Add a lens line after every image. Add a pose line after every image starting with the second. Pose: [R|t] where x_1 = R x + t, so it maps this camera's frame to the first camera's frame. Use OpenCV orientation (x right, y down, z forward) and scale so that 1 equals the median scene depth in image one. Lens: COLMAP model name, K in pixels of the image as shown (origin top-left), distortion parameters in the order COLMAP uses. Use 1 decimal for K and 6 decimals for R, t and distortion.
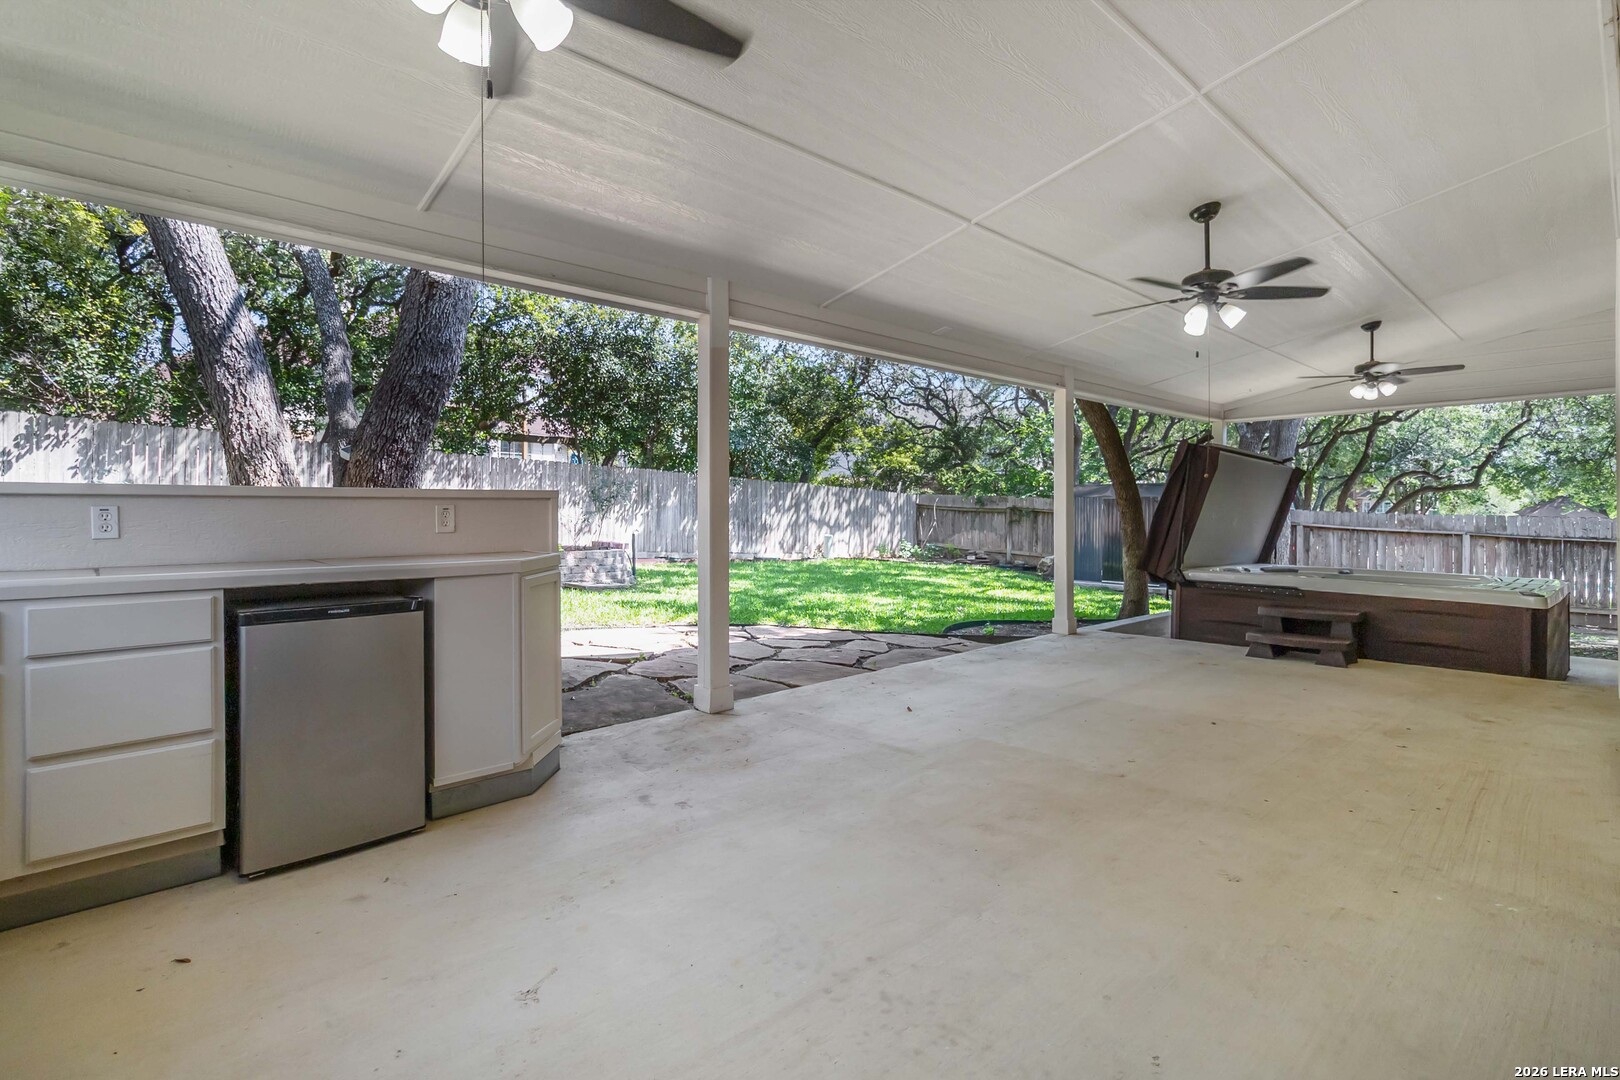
lens RADIAL K [[758.5, 0, 818.0], [0, 758.5, 518.1], [0, 0, 1]] dist [0.001225, 0.000520]
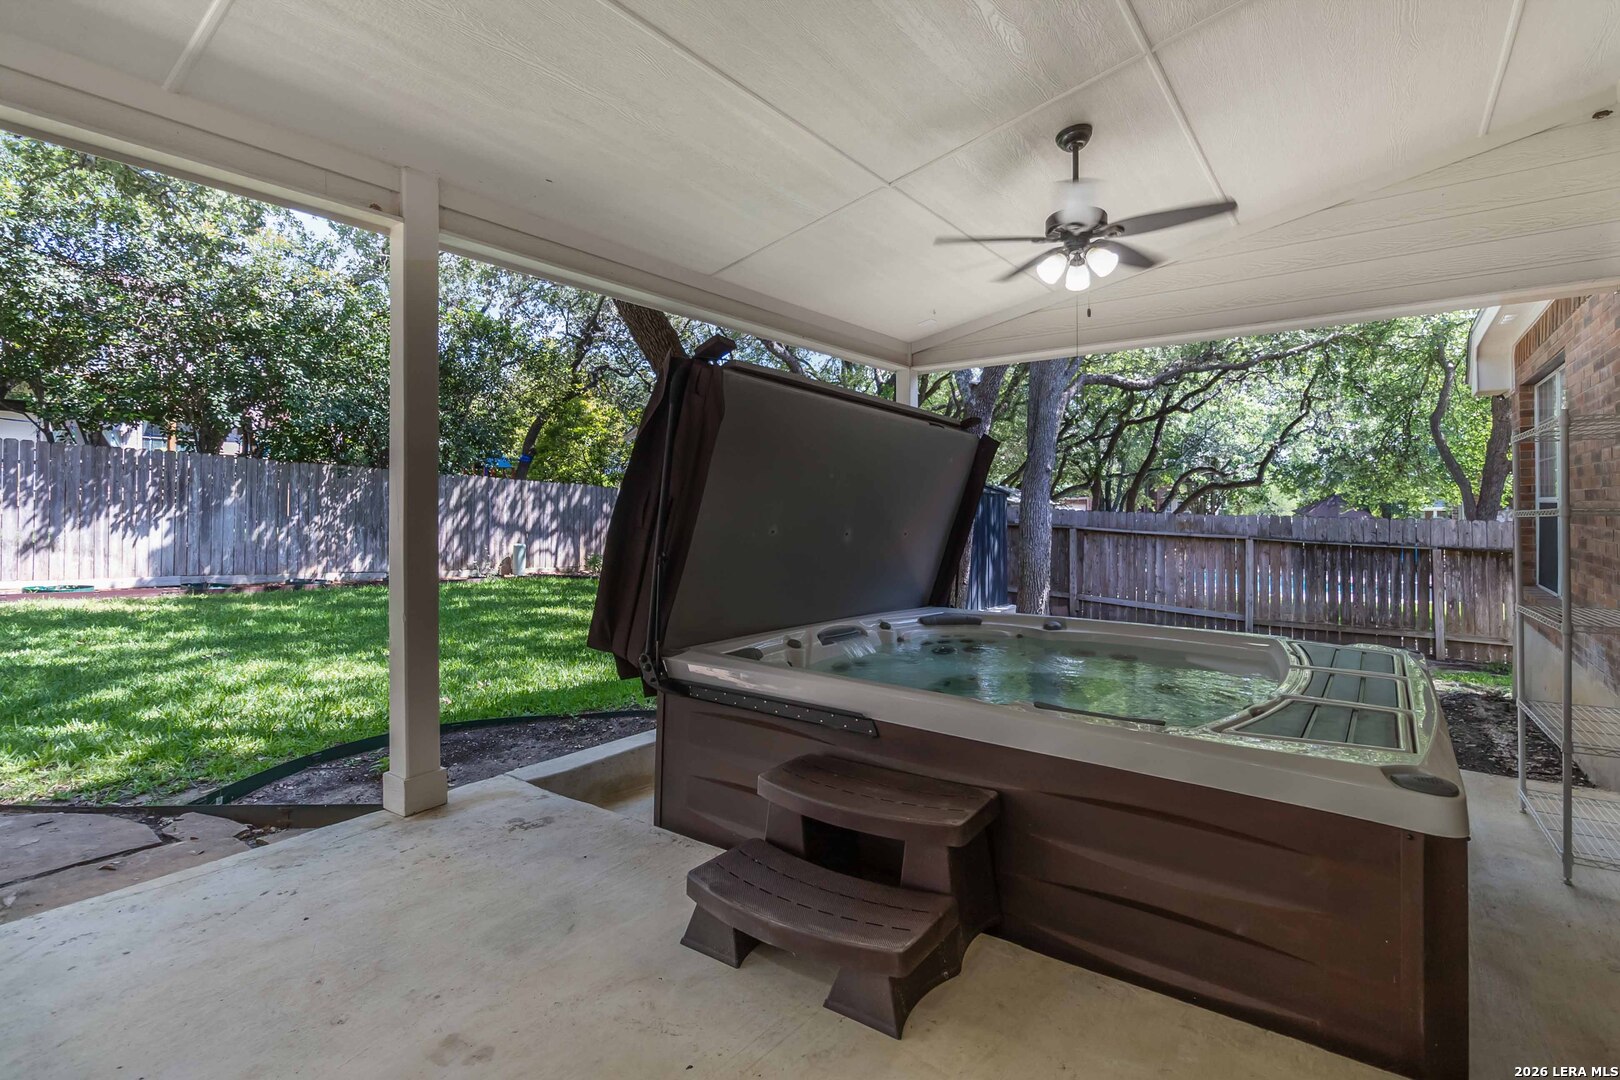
lens RADIAL K [[758.5, 0, 825.4], [0, 758.5, 516.3], [0, 0, 1]] dist [0.001225, 0.000520]
pose [[0.981038, -0.004121, 0.193773, 0.212471], [0.004457, 0.999989, -0.001300, -0.003614], [-0.193765, 0.002139, 0.981046, 0.246260]]
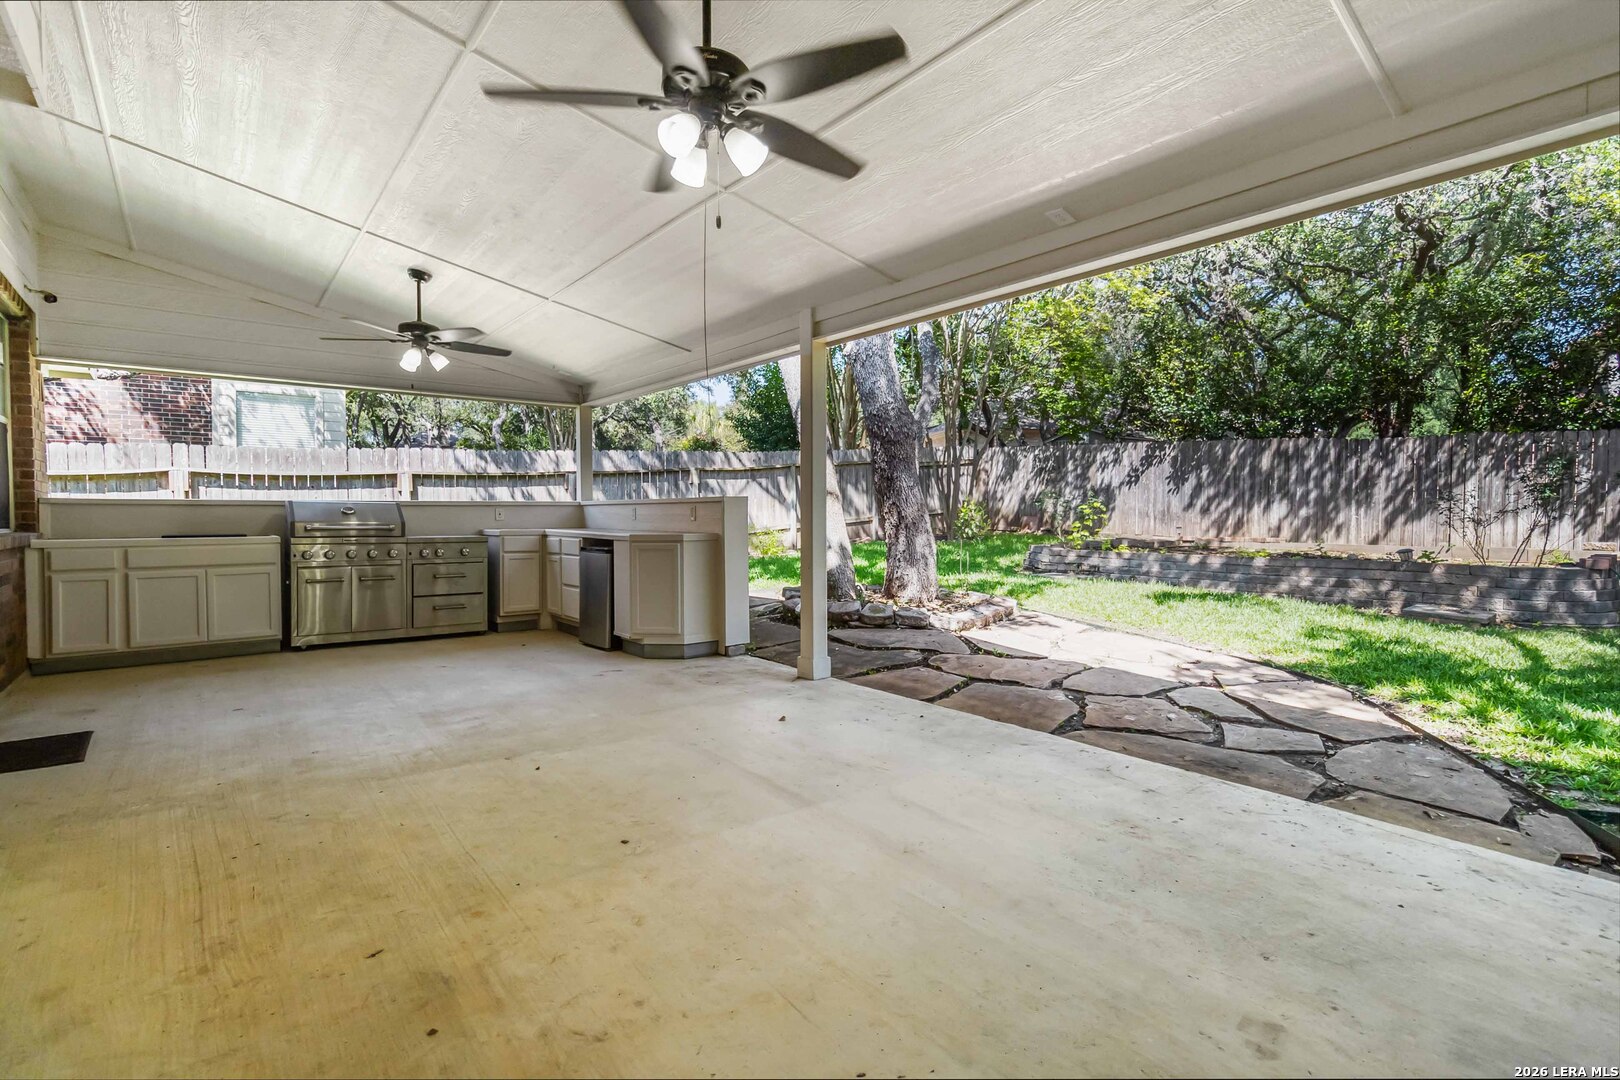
lens RADIAL K [[758.5, 0, 825.5], [0, 758.5, 527.3], [0, 0, 1]] dist [0.001225, 0.000520]
pose [[-0.063841, 0.021967, -0.997718, 0.288443], [-0.005012, 0.999738, 0.022332, -0.001628], [0.997948, 0.006426, -0.063714, 0.305651]]
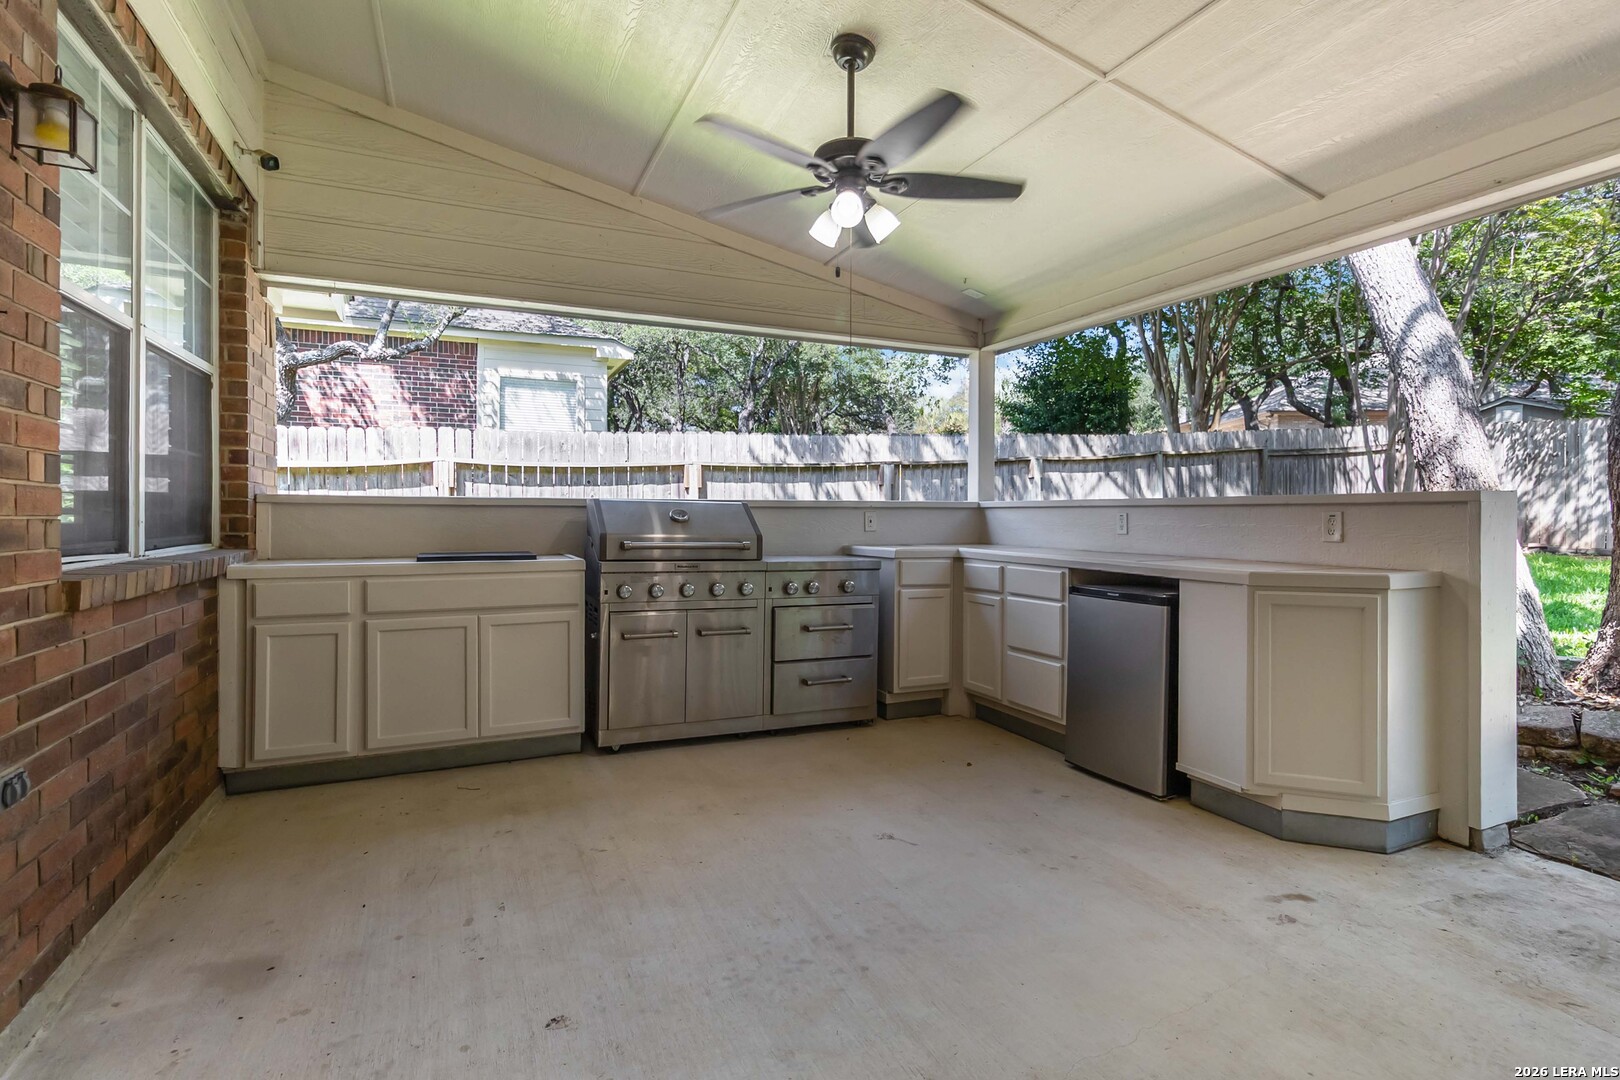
lens RADIAL K [[758.5, 0, 806.5], [0, 758.5, 514.8], [0, 0, 1]] dist [0.001225, 0.000520]
pose [[-0.316908, 0.001695, -0.948455, 0.121275], [-0.010666, 0.999929, 0.005351, -0.002323], [0.948396, 0.011812, -0.316867, 0.144178]]
